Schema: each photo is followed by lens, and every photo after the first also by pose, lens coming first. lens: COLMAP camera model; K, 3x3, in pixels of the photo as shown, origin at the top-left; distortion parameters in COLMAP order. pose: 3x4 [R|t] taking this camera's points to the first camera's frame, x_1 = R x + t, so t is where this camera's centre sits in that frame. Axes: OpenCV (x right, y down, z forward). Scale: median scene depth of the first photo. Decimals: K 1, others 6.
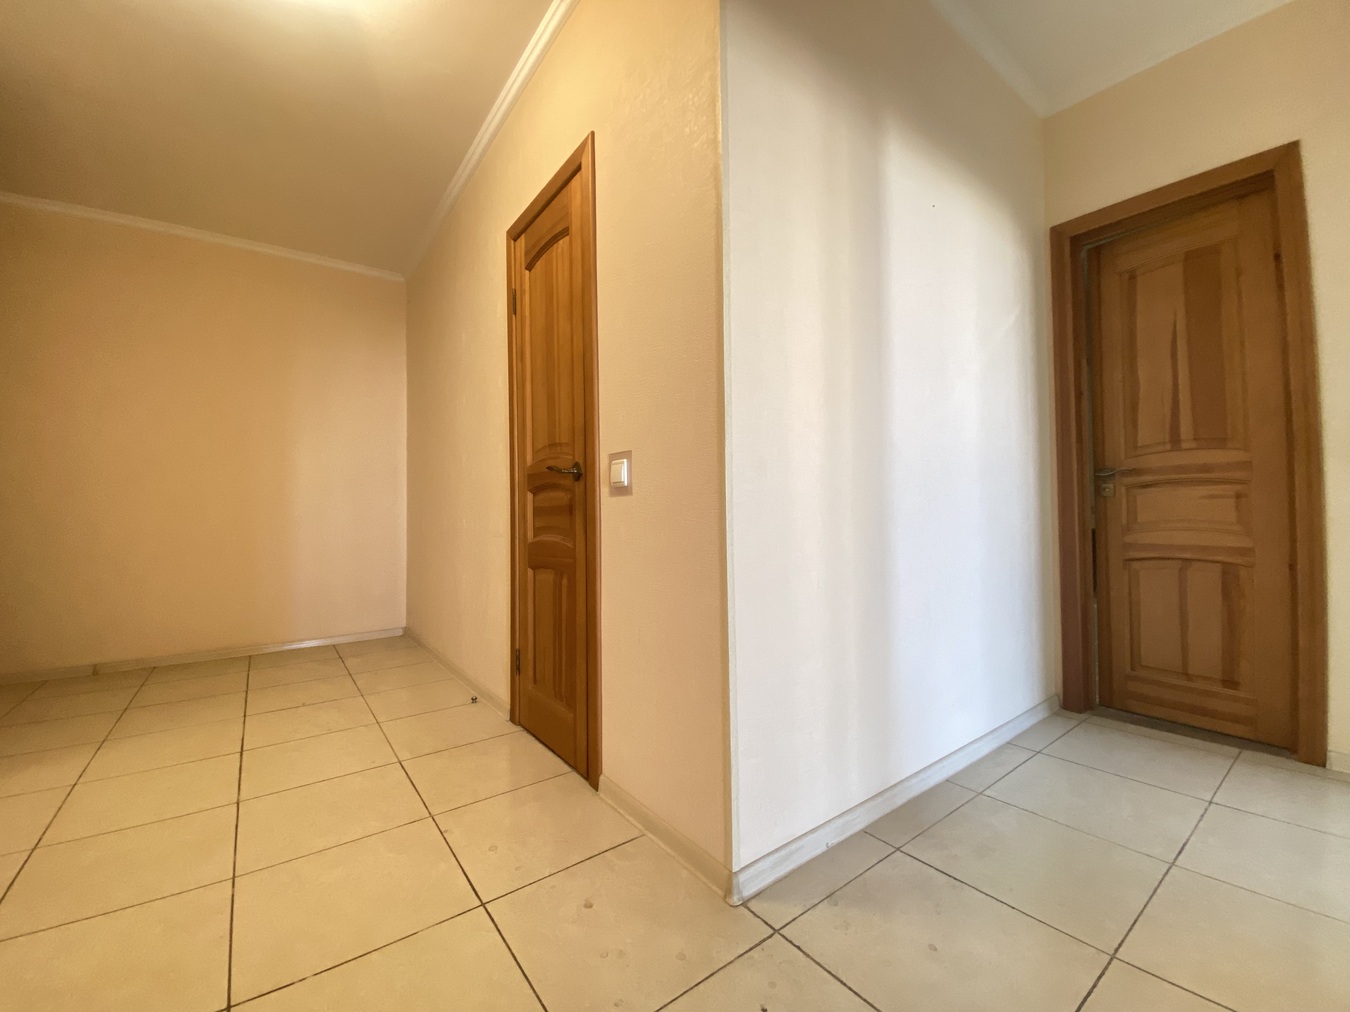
lens RADIAL K [[547.7, 0, 672.5], [0, 547.7, 501.0], [0, 0, 1]] dist [0.022102, -0.020978]
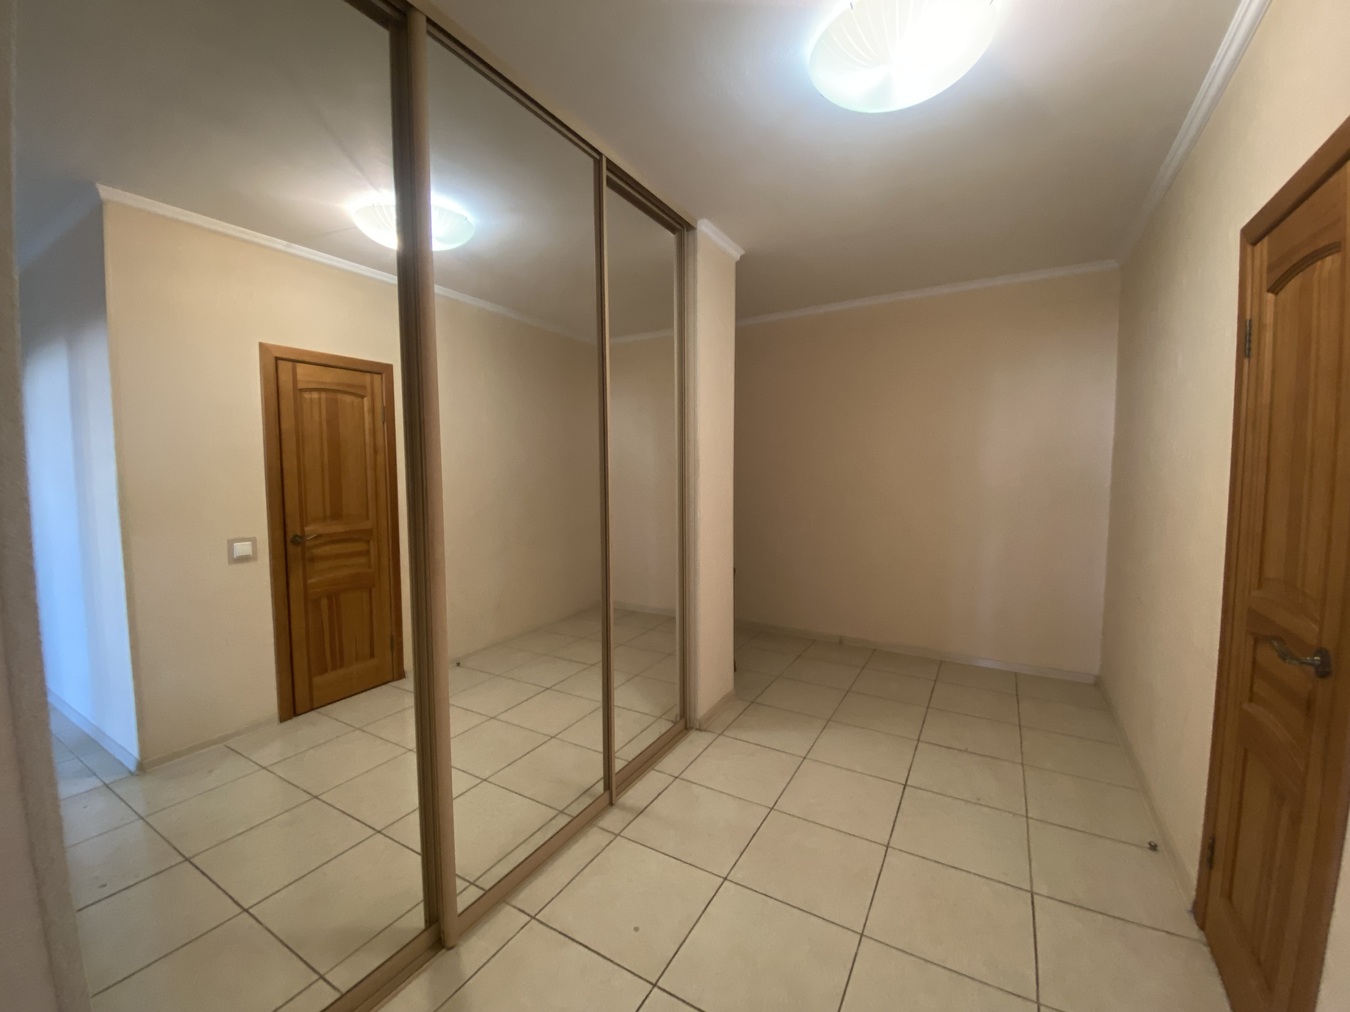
lens RADIAL K [[547.7, 0, 672.5], [0, 547.7, 501.0], [0, 0, 1]] dist [0.022102, -0.020978]
pose [[0.387873, 0.072700, -0.918841, 0.061629], [0.014911, 0.996259, 0.085120, -0.231889], [0.921592, -0.046717, 0.385338, 0.096184]]
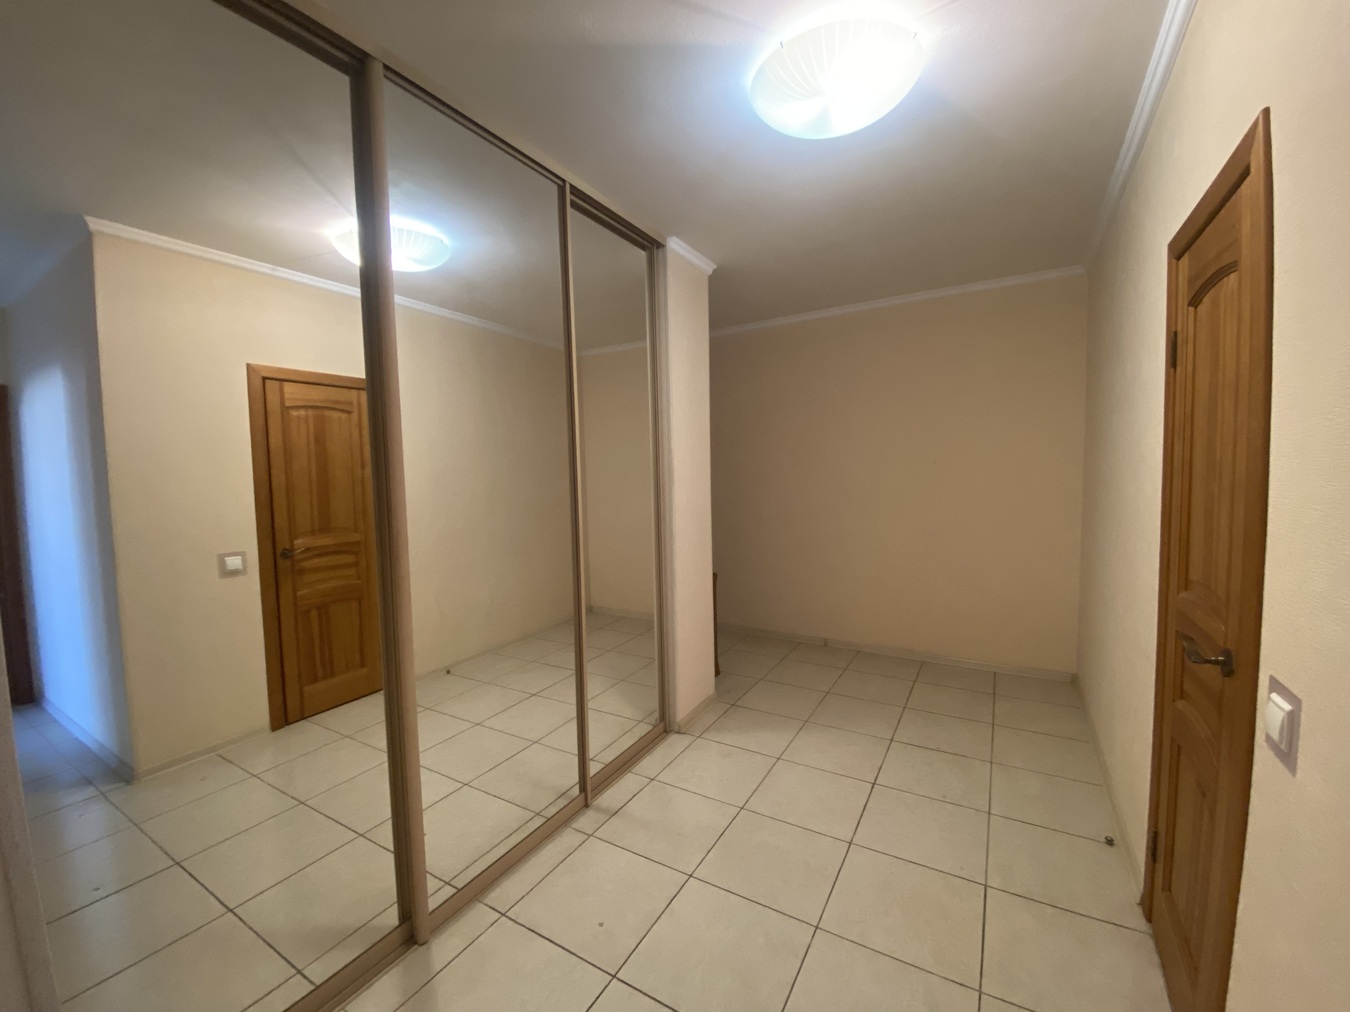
lens RADIAL K [[547.7, 0, 672.5], [0, 547.7, 501.0], [0, 0, 1]] dist [0.022102, -0.020978]
pose [[0.383015, 0.060967, -0.921728, 0.117638], [0.032151, 0.996335, 0.079262, -0.246131], [0.923183, -0.059993, 0.379651, 0.143262]]
